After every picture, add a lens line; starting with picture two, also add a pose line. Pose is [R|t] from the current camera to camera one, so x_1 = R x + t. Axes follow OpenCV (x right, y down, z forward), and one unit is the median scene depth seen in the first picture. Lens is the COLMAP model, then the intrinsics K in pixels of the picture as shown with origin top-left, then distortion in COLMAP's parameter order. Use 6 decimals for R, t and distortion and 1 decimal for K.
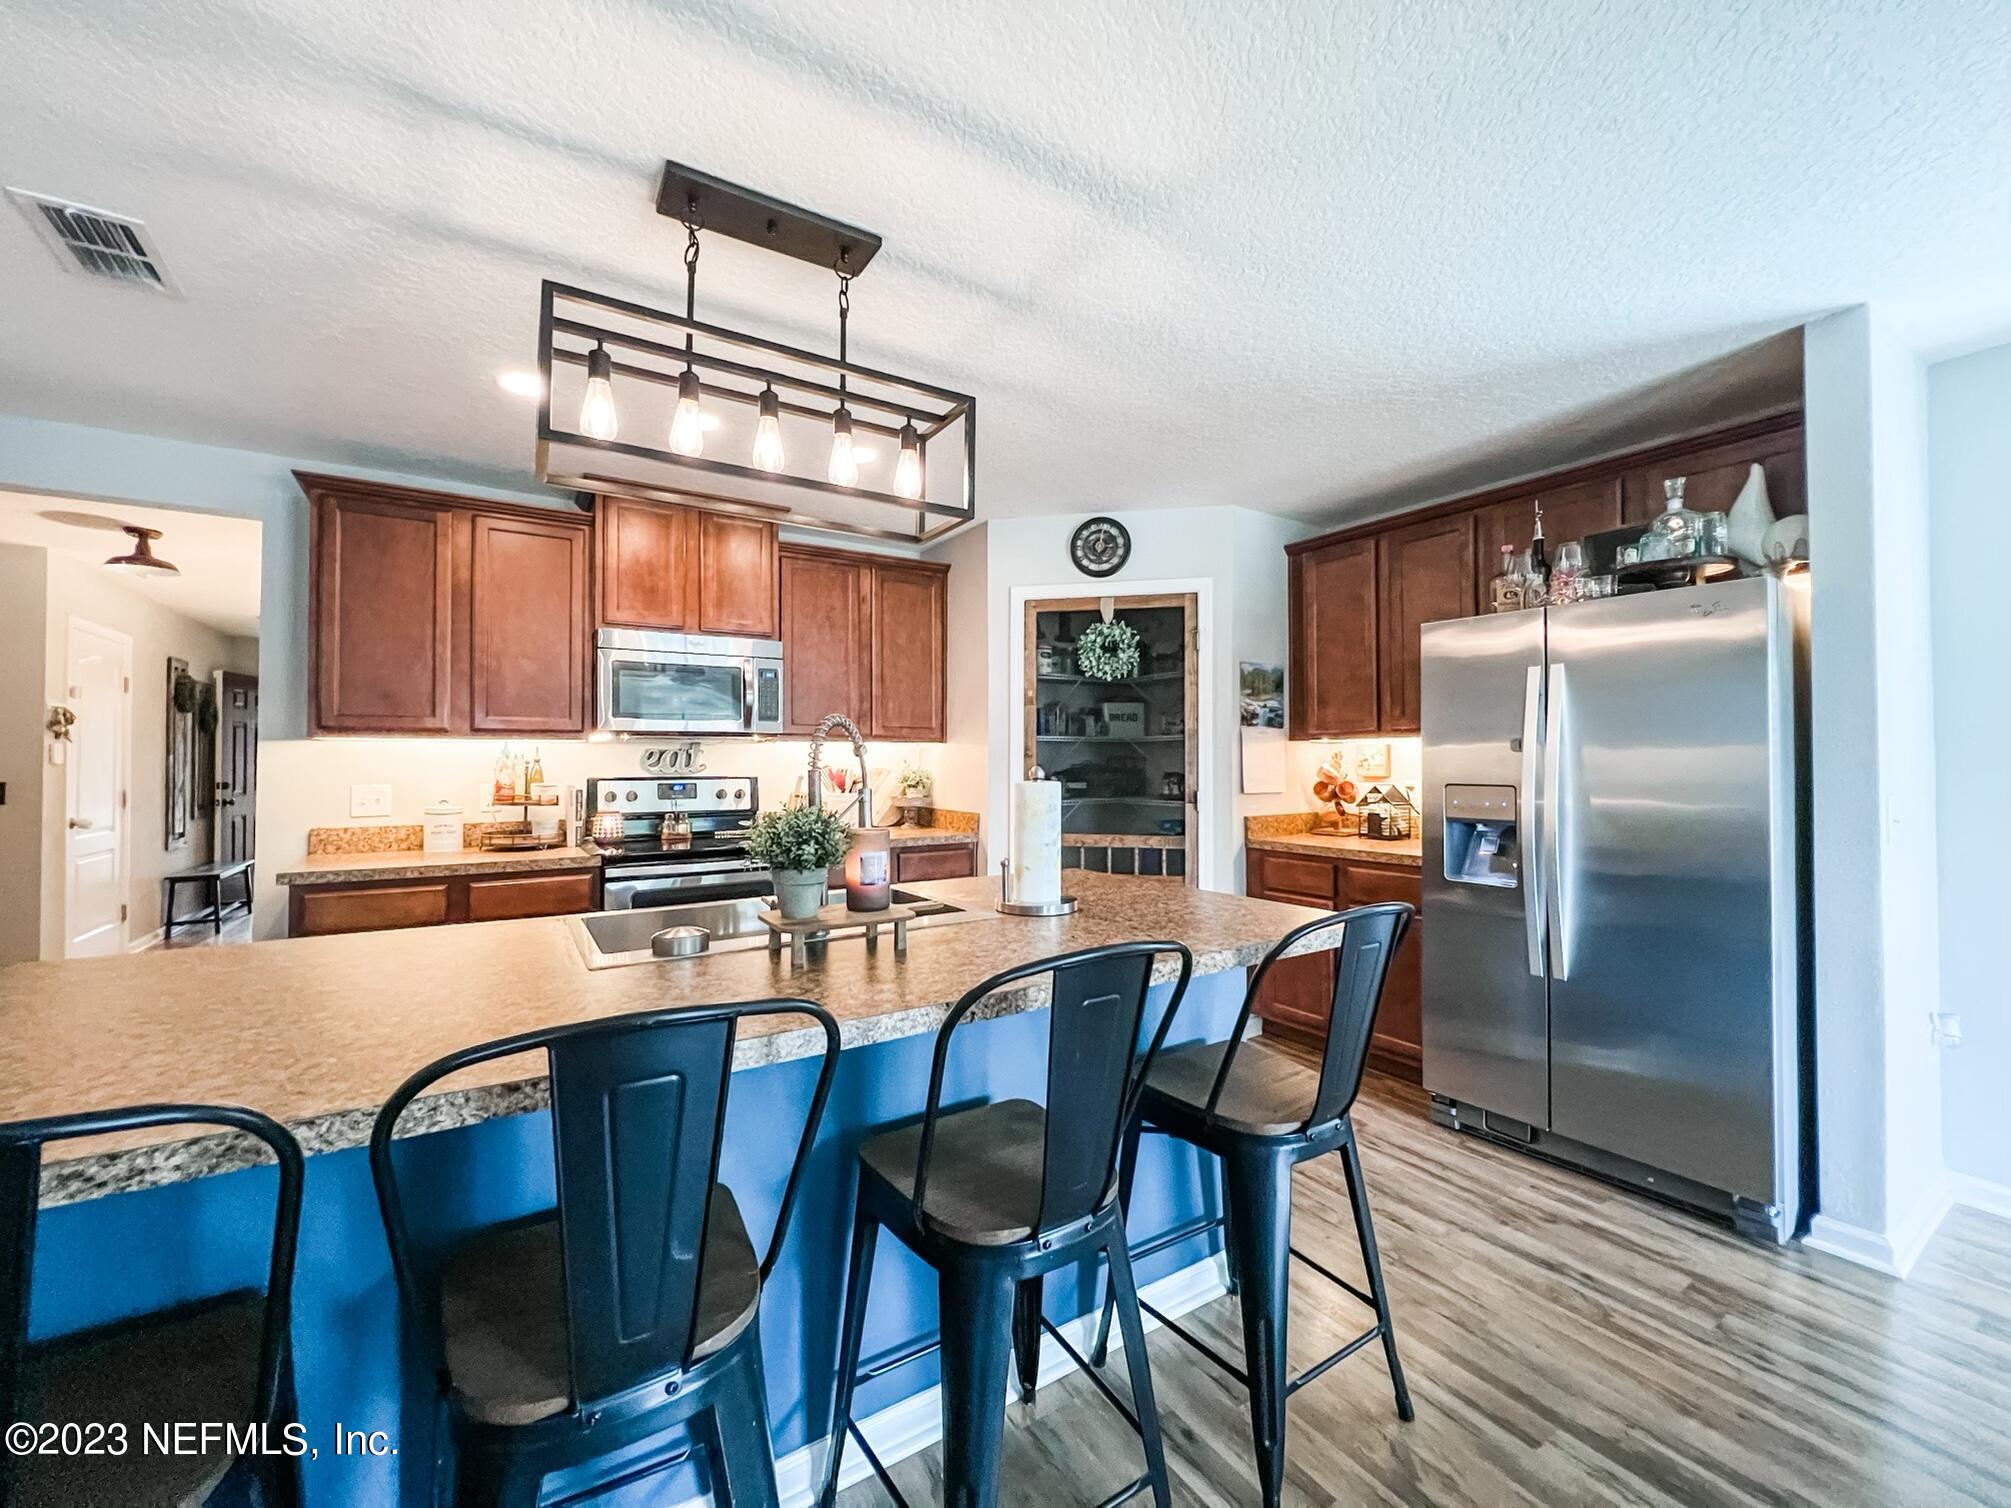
lens RADIAL K [[804.5, 0, 1005.3], [0, 804.5, 751.2], [0, 0, 1]] dist [-0.001587, -0.000400]
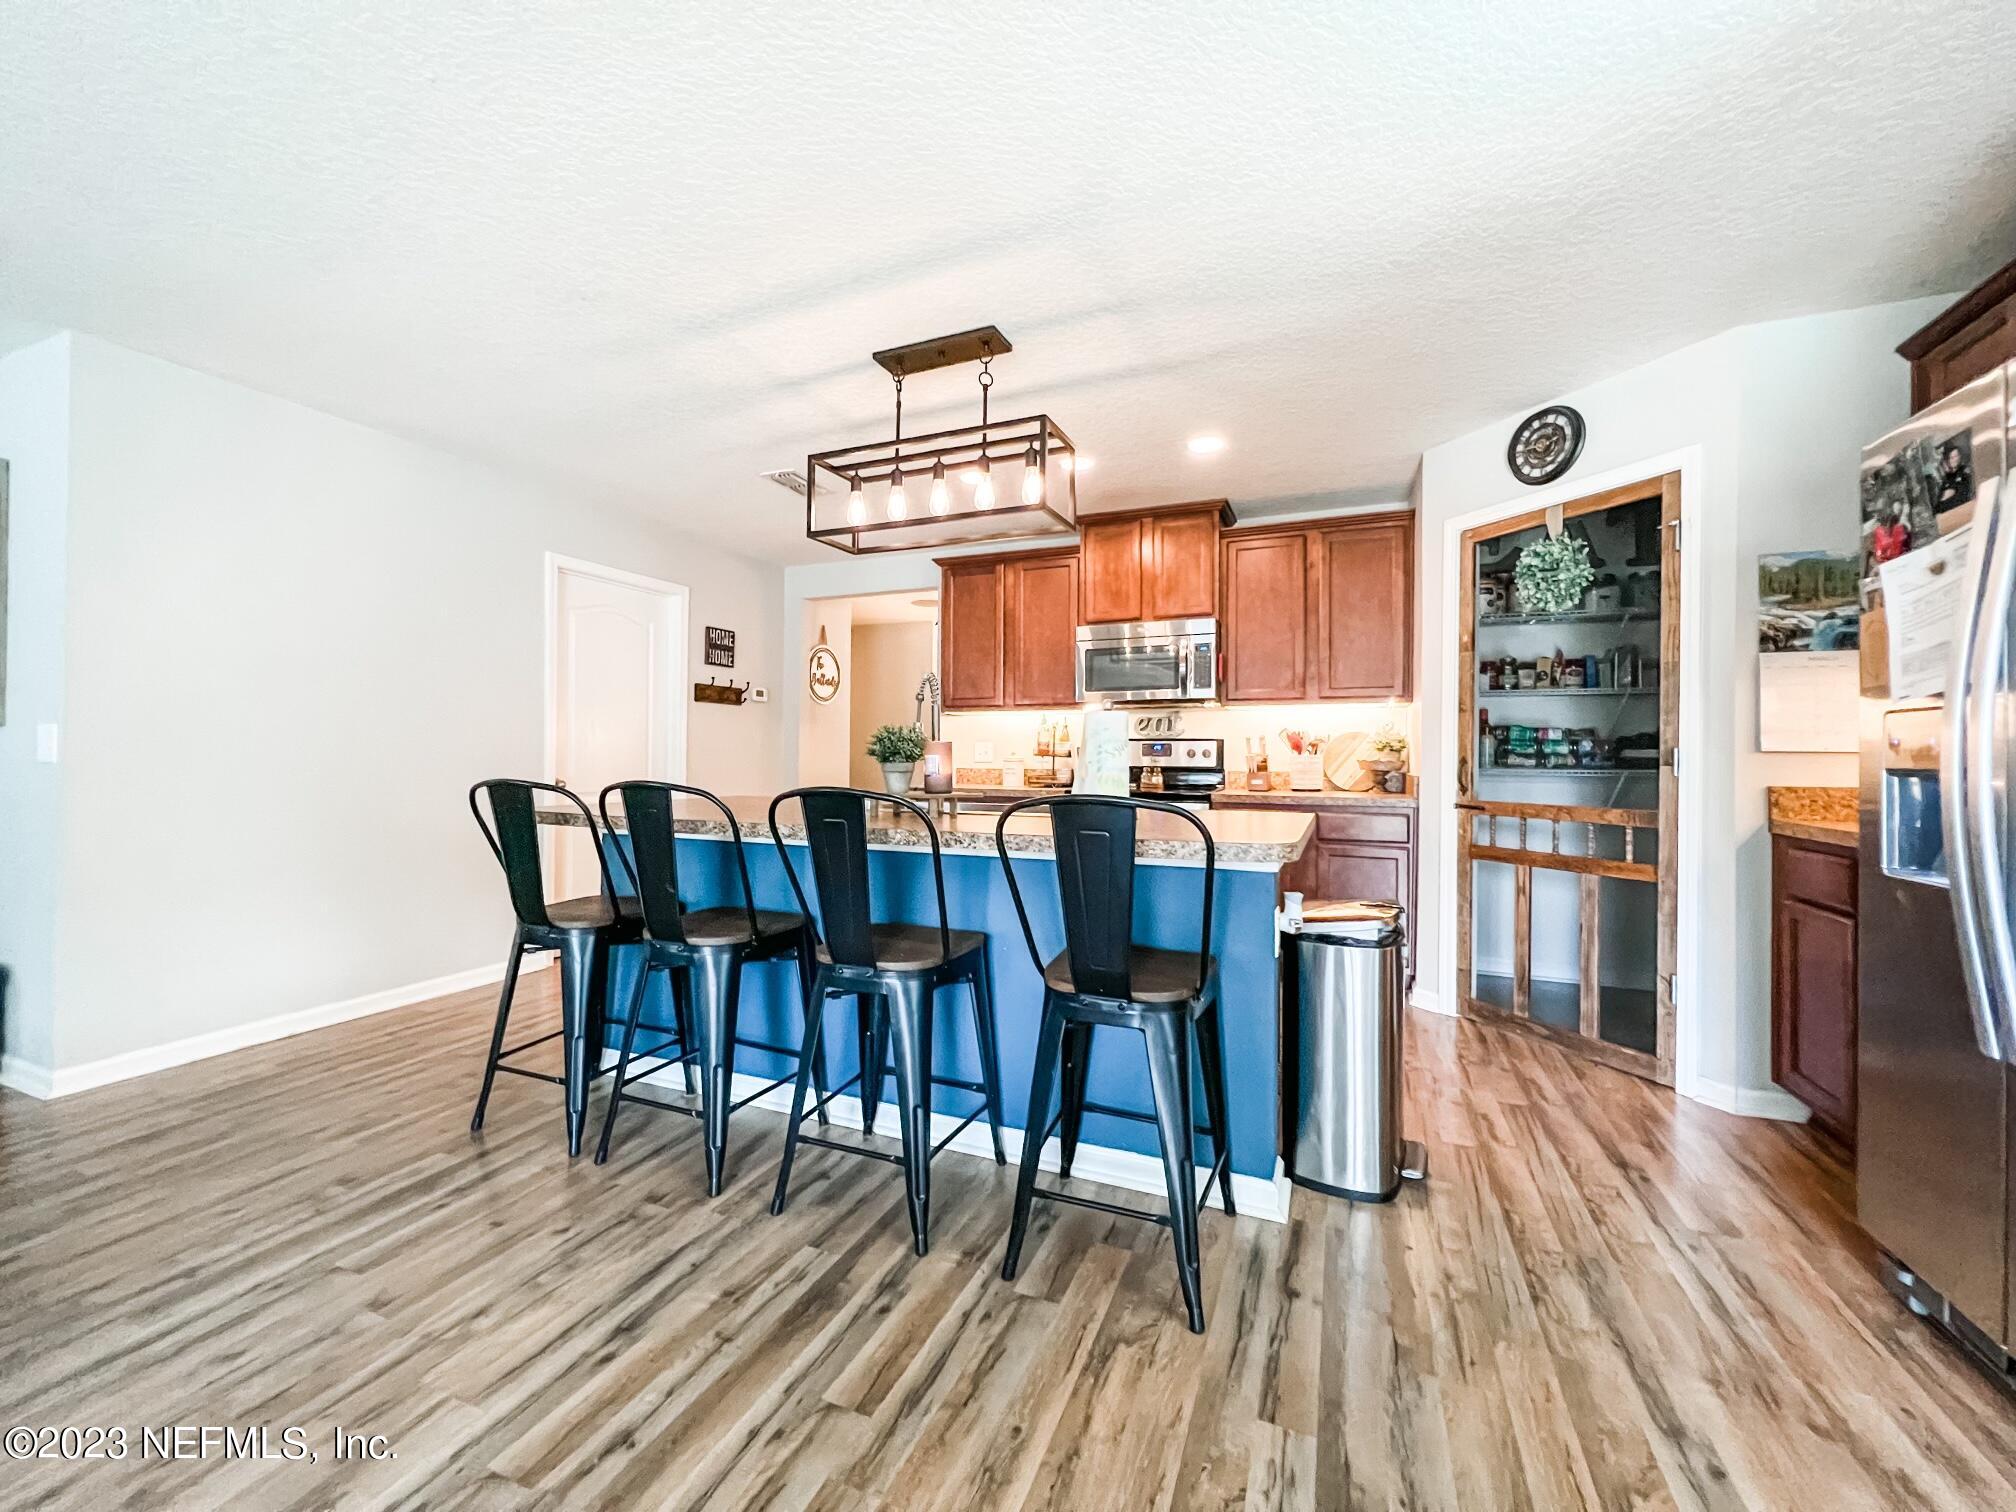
lens RADIAL K [[806.5, 0, 1011.0], [0, 806.5, 755.3], [0, 0, 1]] dist [-0.001587, -0.000400]
pose [[0.571278, 0.003659, -0.820749, 0.487700], [0.005799, 0.999947, 0.008494, 0.046076], [0.820736, -0.009612, 0.571226, 0.104299]]
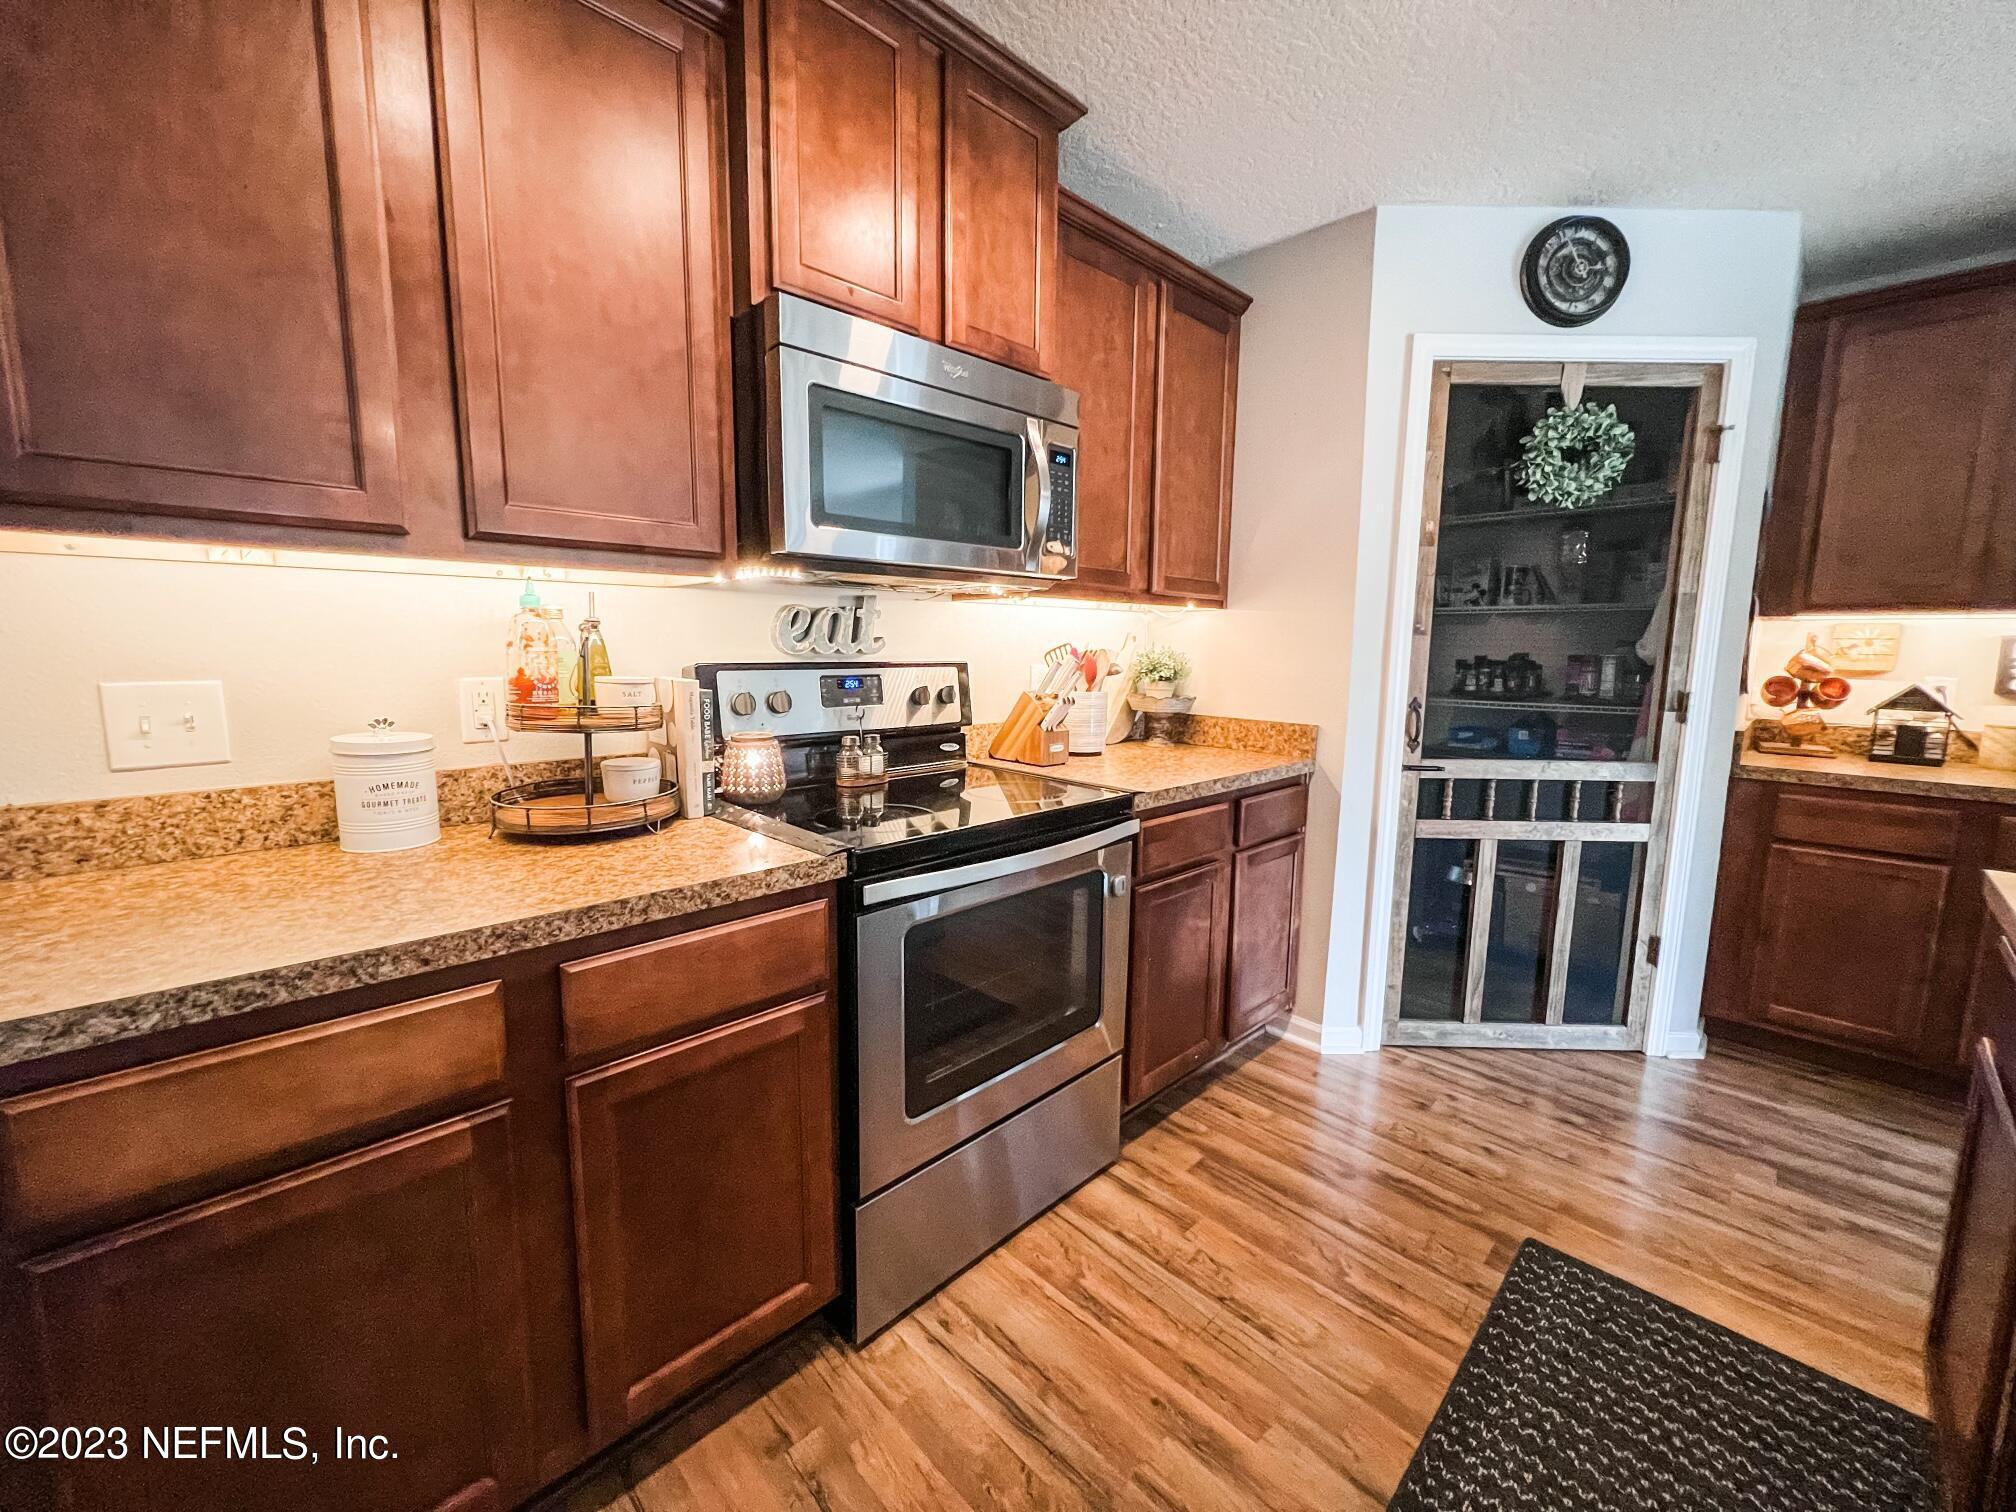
lens RADIAL K [[806.5, 0, 1008.4], [0, 806.5, 751.4], [0, 0, 1]] dist [-0.001587, -0.000400]
pose [[0.979284, -0.013325, 0.202051, -0.416508], [-0.016282, 0.989420, 0.144163, 0.012593], [-0.201834, -0.144467, 0.968706, 0.482050]]
